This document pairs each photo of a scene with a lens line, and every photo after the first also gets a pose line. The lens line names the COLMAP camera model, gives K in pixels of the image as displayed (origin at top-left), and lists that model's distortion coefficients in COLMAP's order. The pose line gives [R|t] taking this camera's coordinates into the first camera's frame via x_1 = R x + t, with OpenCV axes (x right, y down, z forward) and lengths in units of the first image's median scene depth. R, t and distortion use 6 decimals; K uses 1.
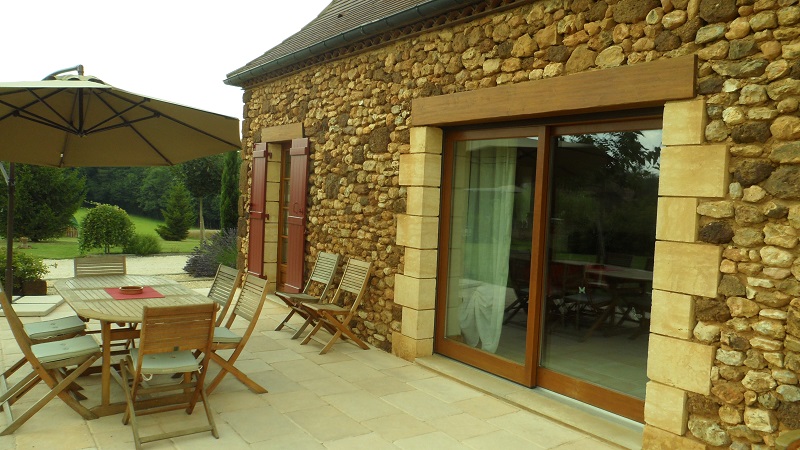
lens RADIAL K [[633.4, 0, 397.7], [0, 633.4, 228.9], [0, 0, 1]] dist [-0.111271, 0.177792]
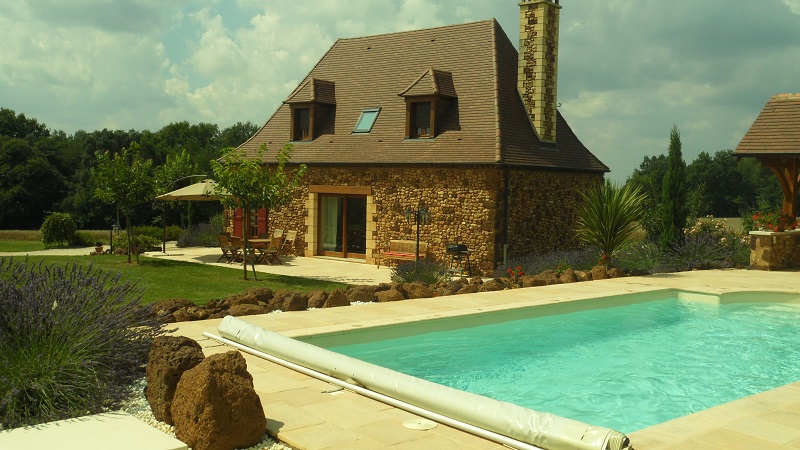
lens RADIAL K [[805.9, 0, 400.0], [0, 805.9, 225.0], [0, 0, 1]] dist [-0.007671, 0.280058]
pose [[0.960453, -0.035164, 0.276214, -0.757108], [0.033009, 0.999378, 0.012451, -0.015829], [-0.276480, -0.002841, 0.961016, -3.571121]]
